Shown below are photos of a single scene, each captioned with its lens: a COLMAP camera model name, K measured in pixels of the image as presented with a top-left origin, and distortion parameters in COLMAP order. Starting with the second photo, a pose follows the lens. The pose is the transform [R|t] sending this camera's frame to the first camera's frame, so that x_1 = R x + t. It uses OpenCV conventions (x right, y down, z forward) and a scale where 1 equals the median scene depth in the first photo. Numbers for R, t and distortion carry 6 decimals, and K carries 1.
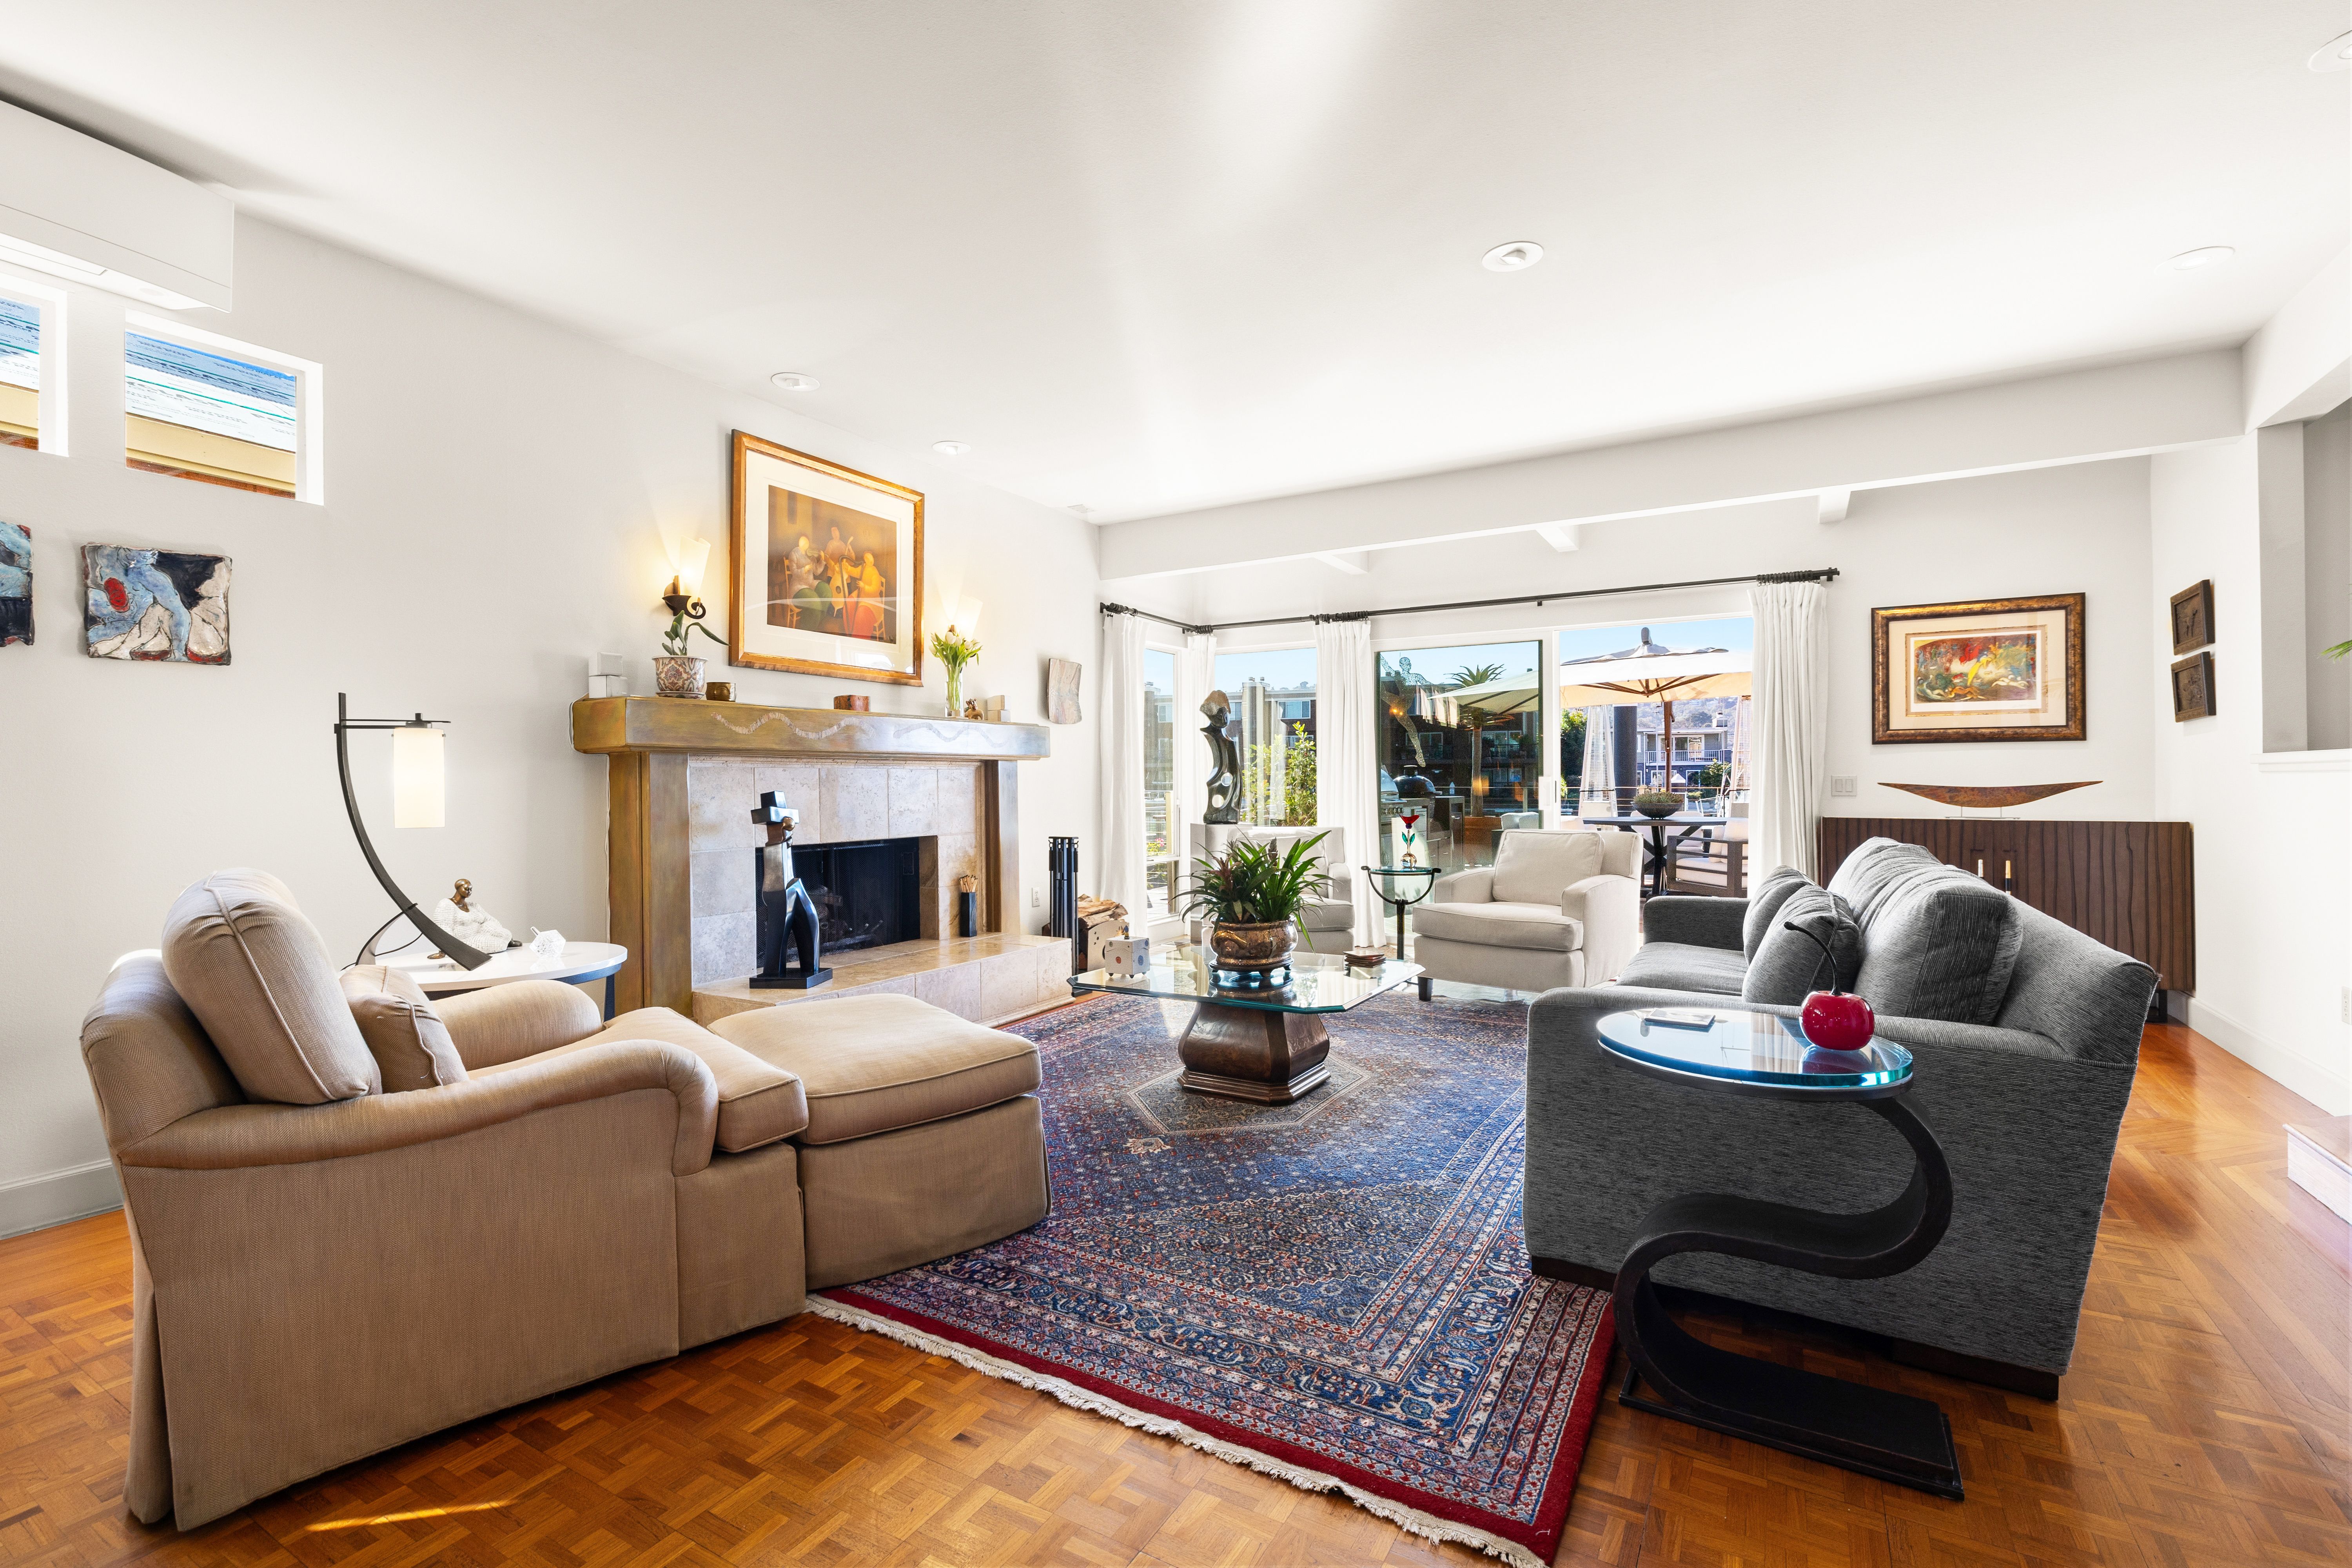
lens RADIAL K [[1026.2, 0, 1176.0], [0, 1026.2, 784.0], [0, 0, 1]] dist [-0.004369, 0.000150]
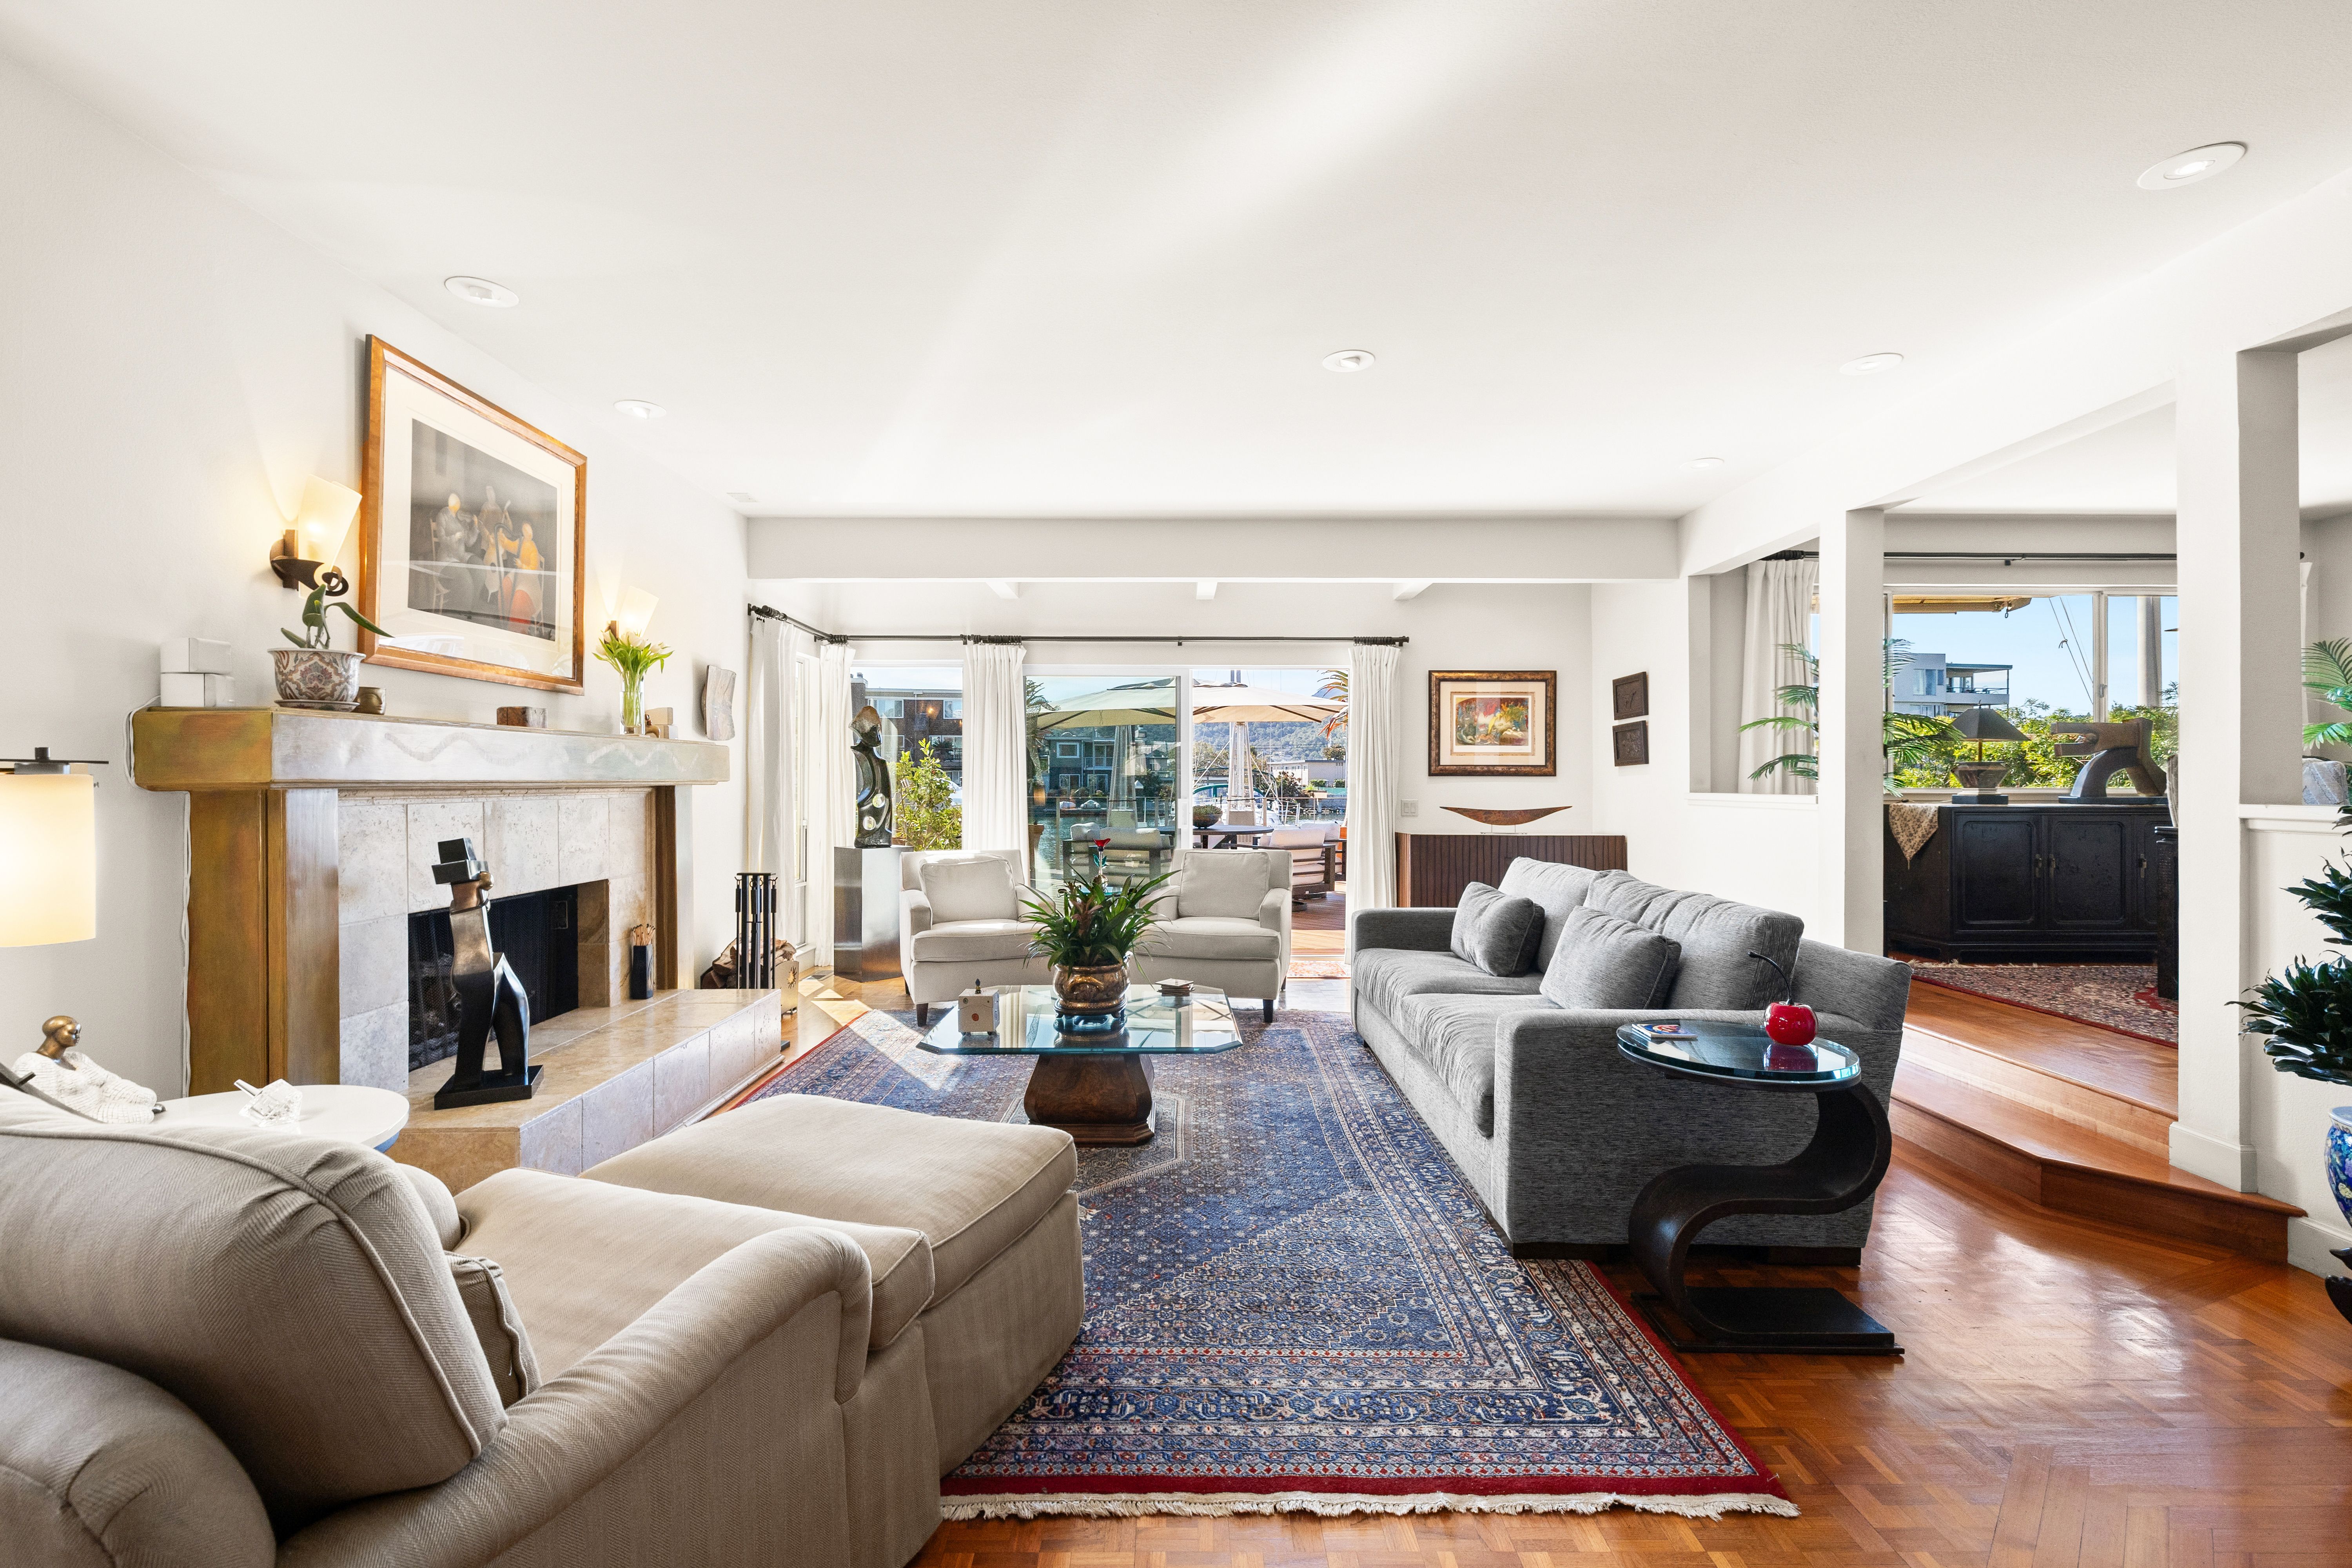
lens RADIAL K [[987.3, 0, 1176.0], [0, 987.3, 784.0], [0, 0, 1]] dist [0.001121, 0.000225]
pose [[0.863176, 0.005789, 0.504871, -0.304298], [-0.005296, 0.999983, -0.002410, -0.033012], [-0.504876, -0.000593, 0.863192, 0.119639]]
